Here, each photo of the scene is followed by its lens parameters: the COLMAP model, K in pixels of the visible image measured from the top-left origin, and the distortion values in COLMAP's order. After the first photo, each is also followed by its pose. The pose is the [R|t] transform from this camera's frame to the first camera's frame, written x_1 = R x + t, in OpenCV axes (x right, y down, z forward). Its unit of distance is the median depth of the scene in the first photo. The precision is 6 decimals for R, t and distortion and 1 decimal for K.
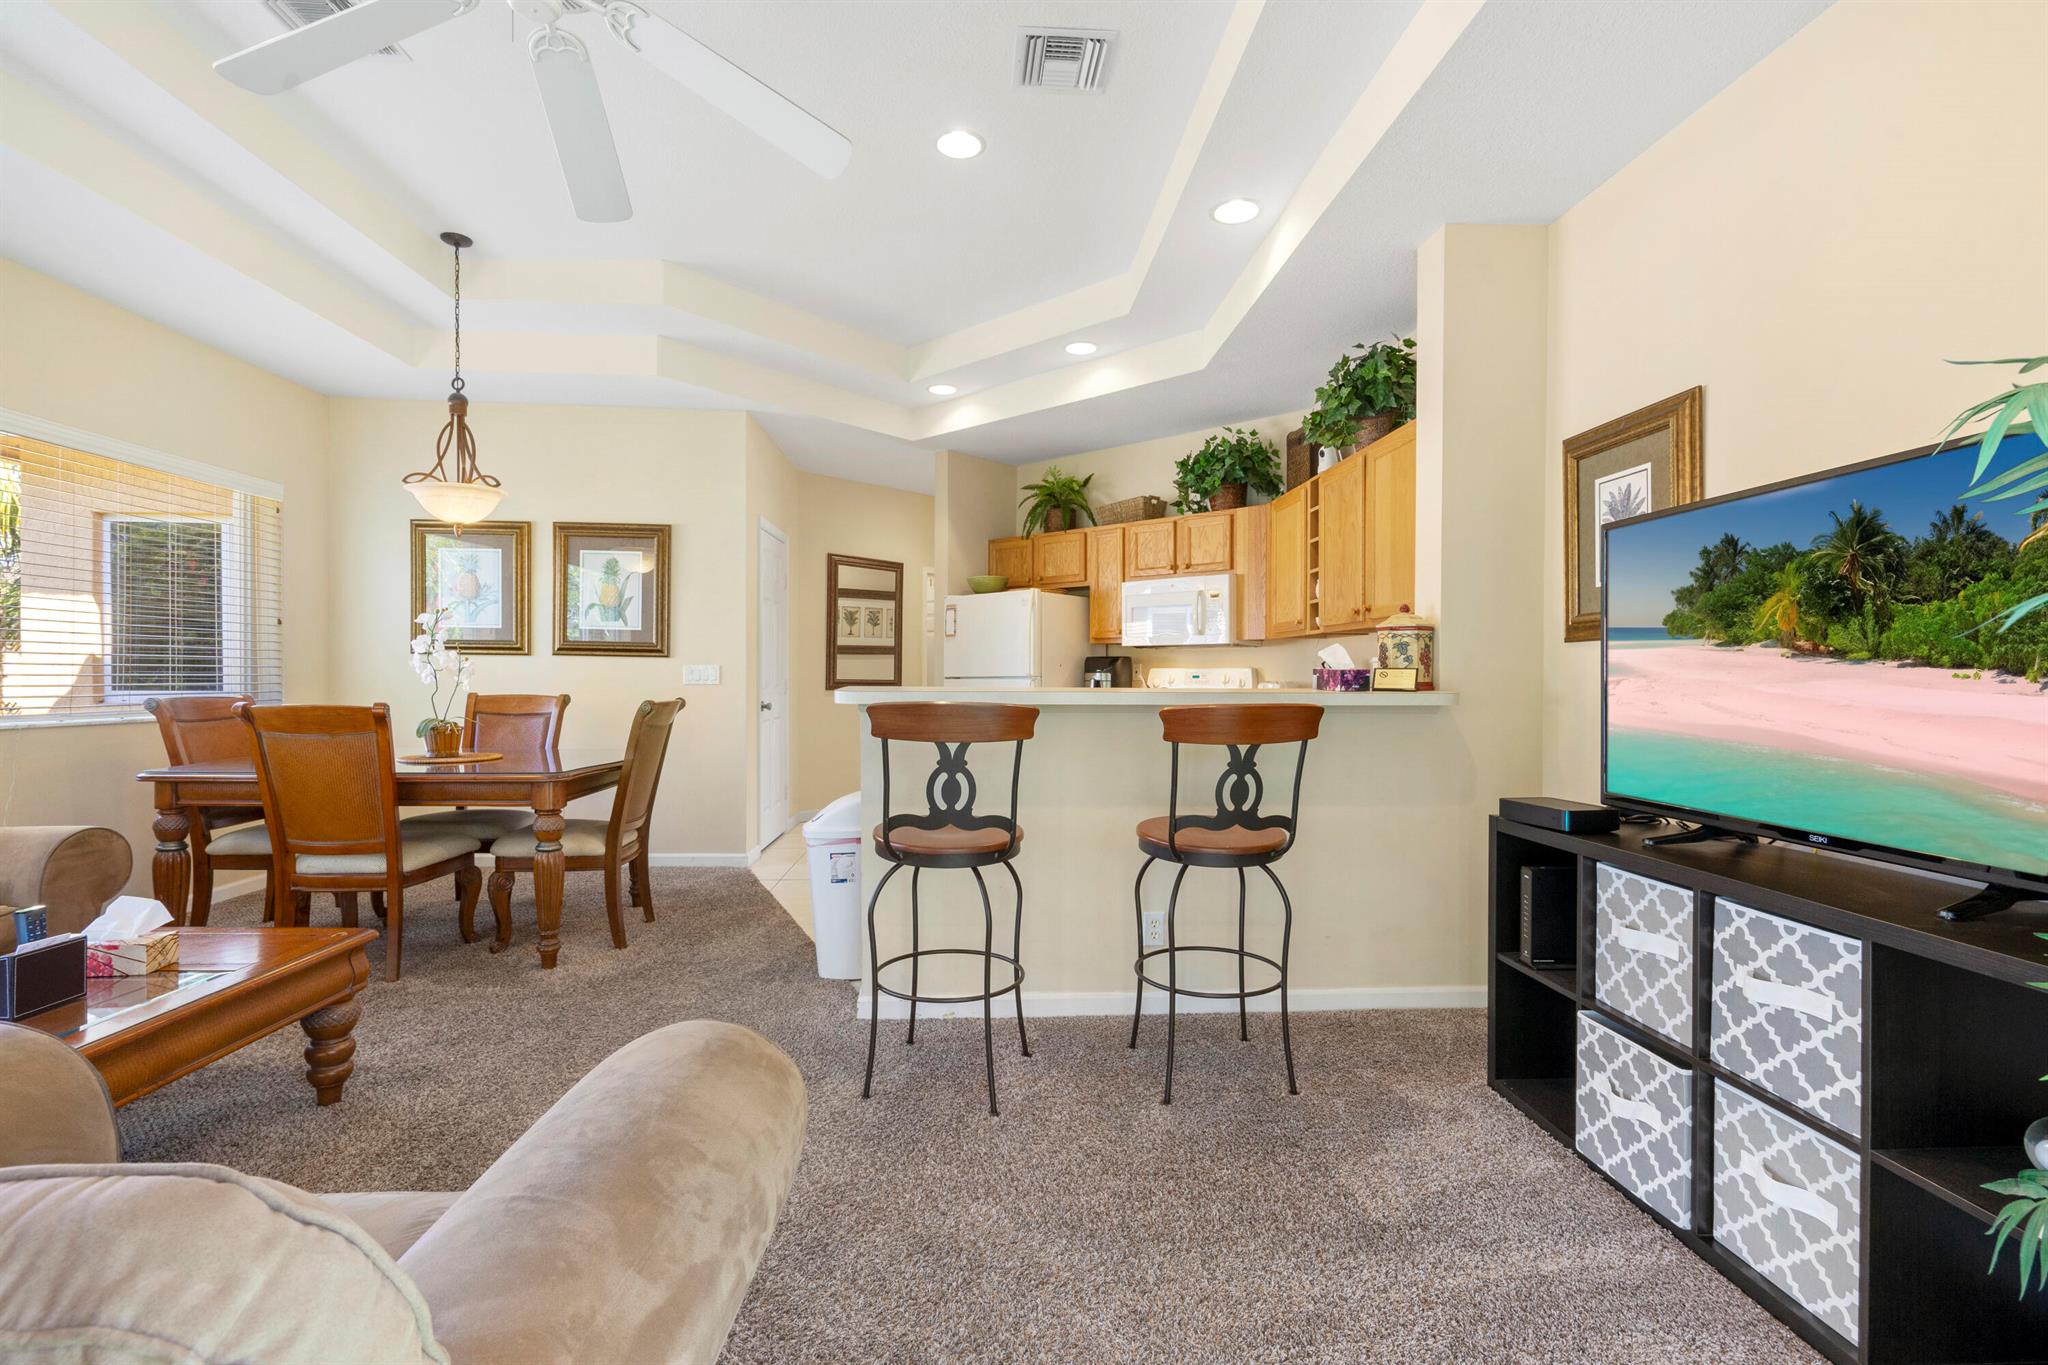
lens RADIAL K [[929.2, 0, 1008.1], [0, 929.2, 679.2], [0, 0, 1]] dist [0.008913, -0.000045]
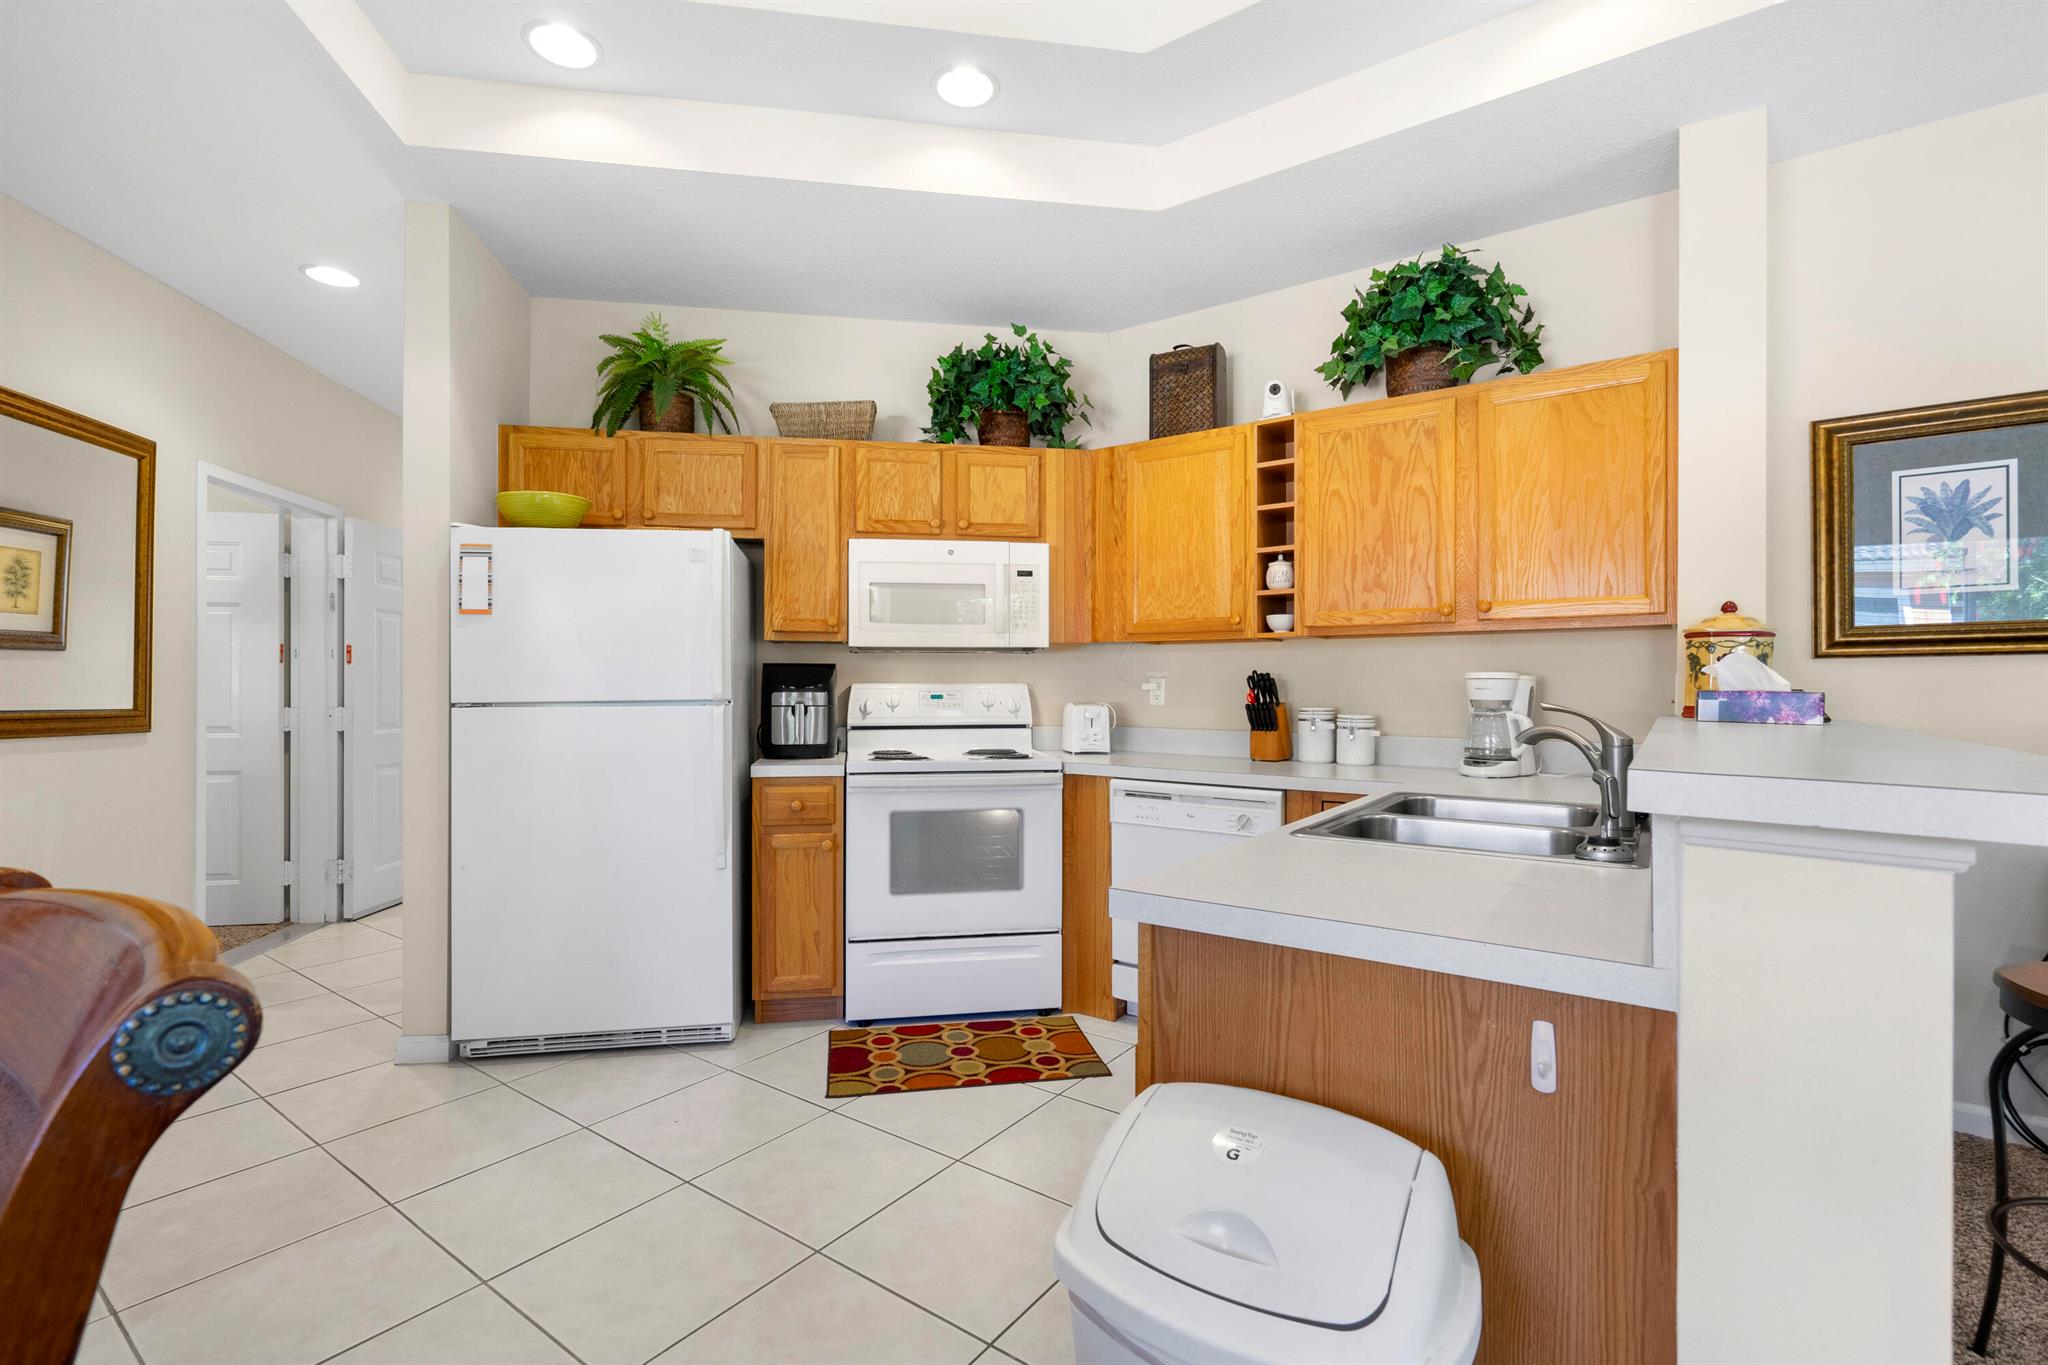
lens RADIAL K [[937.4, 0, 1005.0], [0, 937.4, 677.6], [0, 0, 1]] dist [-0.001170, -0.000476]
pose [[0.620409, 0.003289, 0.784272, -0.386183], [0.006844, 0.999930, -0.009608, -0.012876], [-0.784249, 0.011328, 0.620343, 0.761197]]
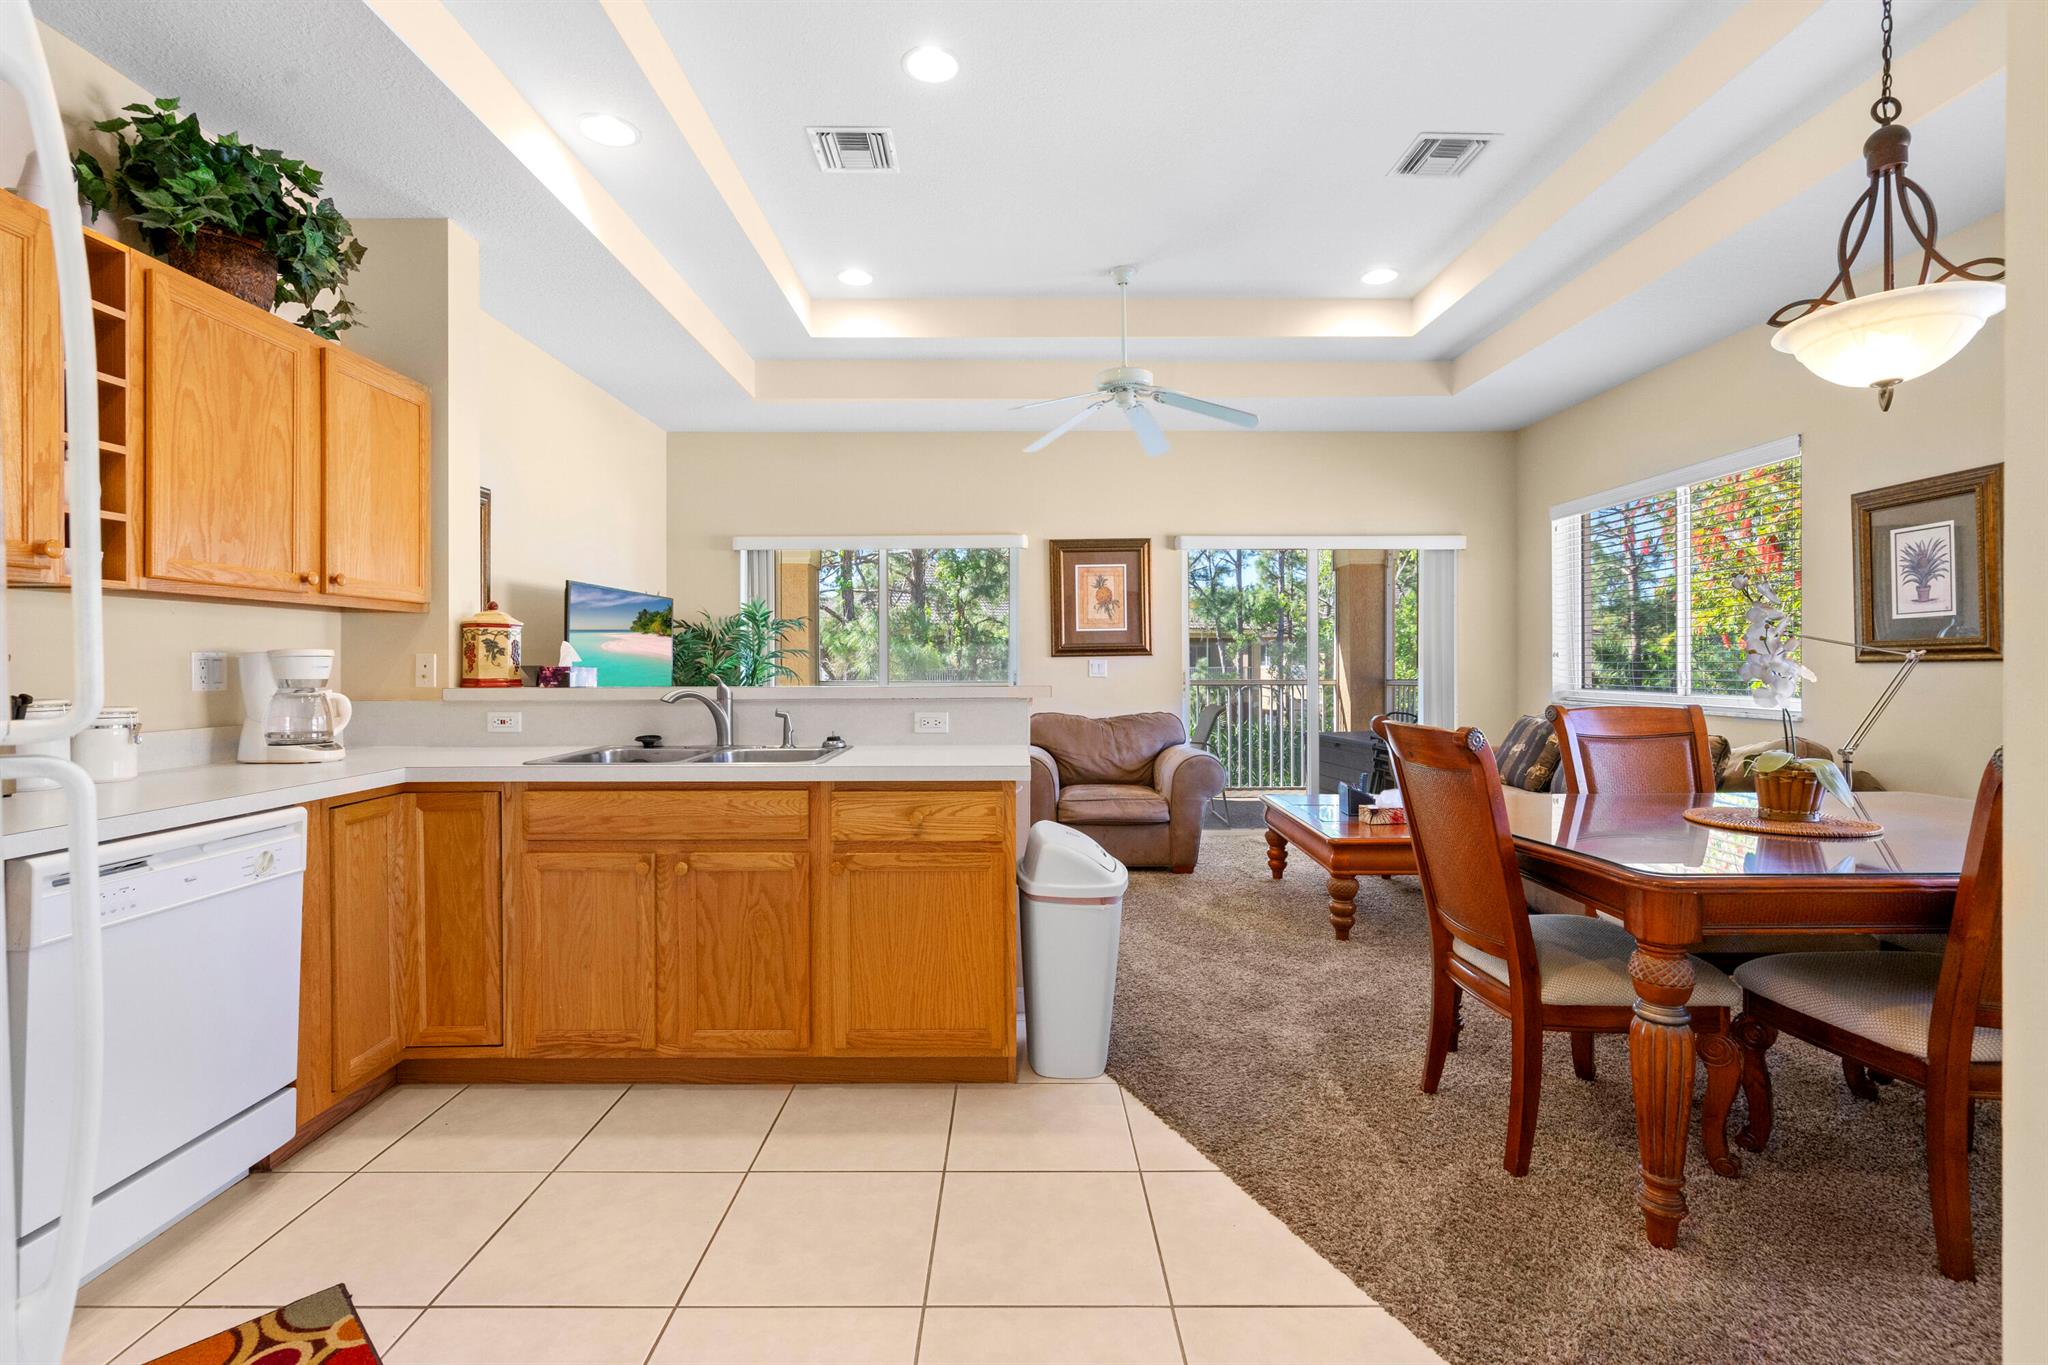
lens RADIAL K [[937.4, 0, 1005.0], [0, 937.4, 677.6], [0, 0, 1]] dist [-0.001170, -0.000476]
pose [[-0.999090, -0.002427, 0.042579, -0.130324], [-0.001452, 0.999736, 0.022911, -0.016937], [-0.042623, 0.022828, -0.998830, 1.517060]]
